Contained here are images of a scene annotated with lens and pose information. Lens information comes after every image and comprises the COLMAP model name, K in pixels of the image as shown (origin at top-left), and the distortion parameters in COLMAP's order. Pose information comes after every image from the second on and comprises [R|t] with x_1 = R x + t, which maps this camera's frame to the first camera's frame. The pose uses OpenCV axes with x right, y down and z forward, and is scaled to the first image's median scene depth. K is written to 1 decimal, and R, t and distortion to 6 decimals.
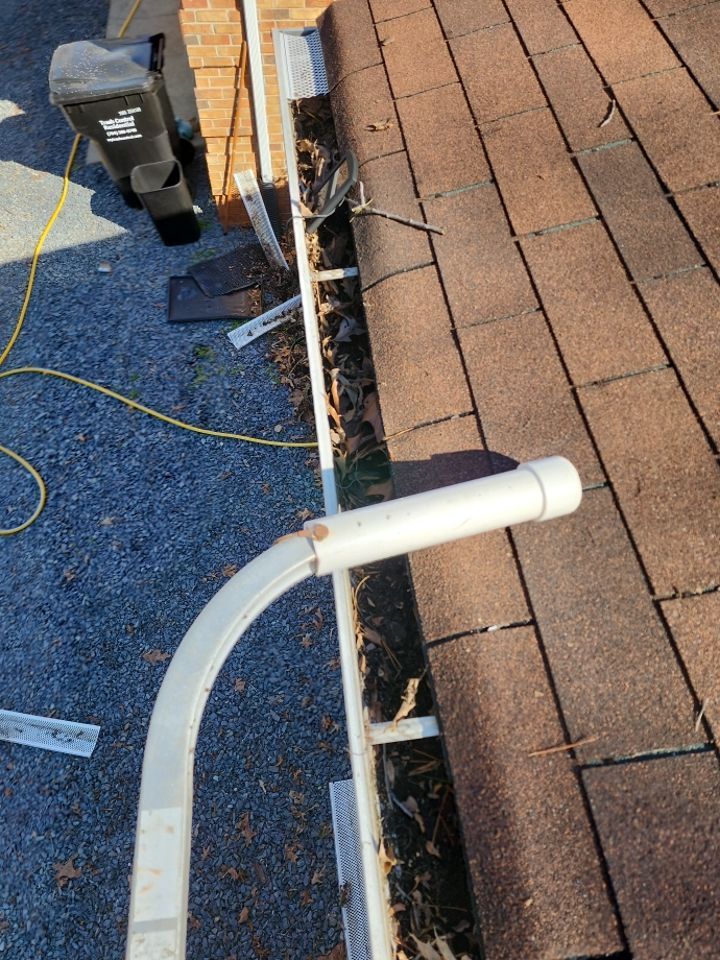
lens RADIAL K [[656.0, 0, 360.0], [0, 656.0, 480.0], [0, 0, 1]] dist [0.071478, -0.058894]
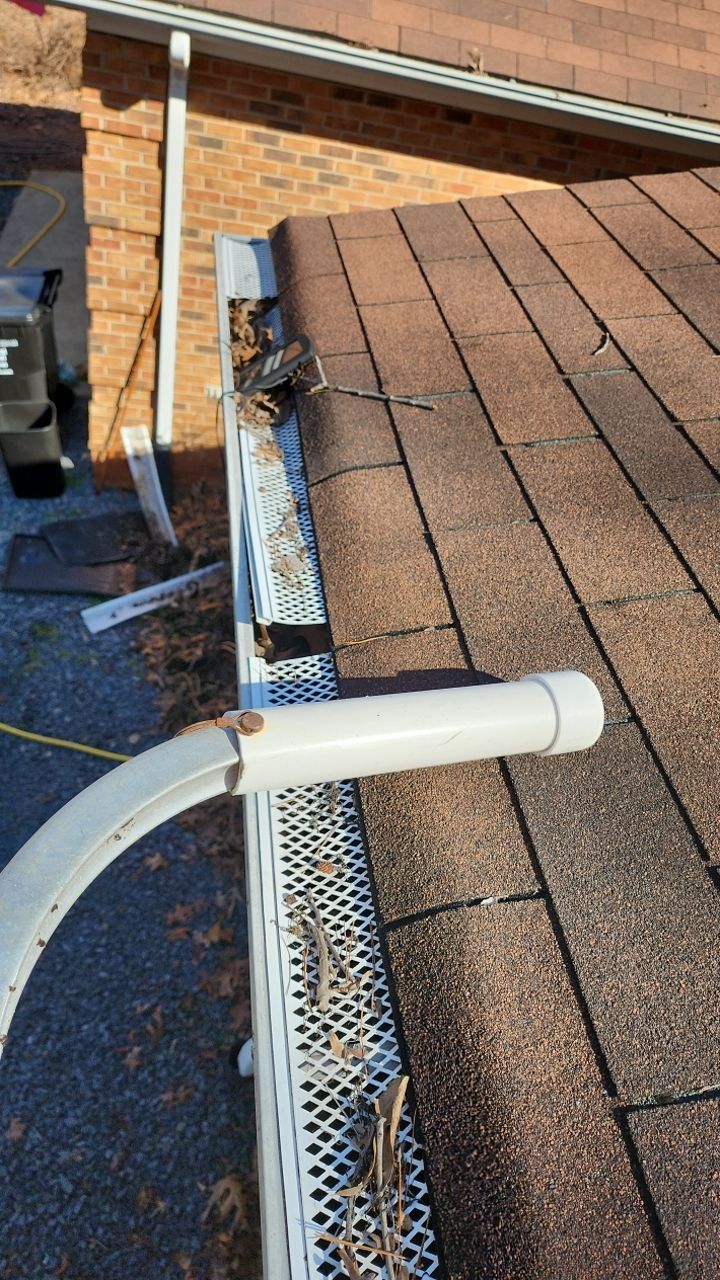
lens RADIAL K [[850.9, 0, 359.7], [0, 850.9, 636.5], [0, 0, 1]] dist [0.050033, -0.047211]
pose [[0.984204, 0.111619, 0.137420, -0.053575], [-0.068758, 0.956271, -0.284285, 0.159324], [-0.163142, 0.270346, 0.948840, 0.084925]]
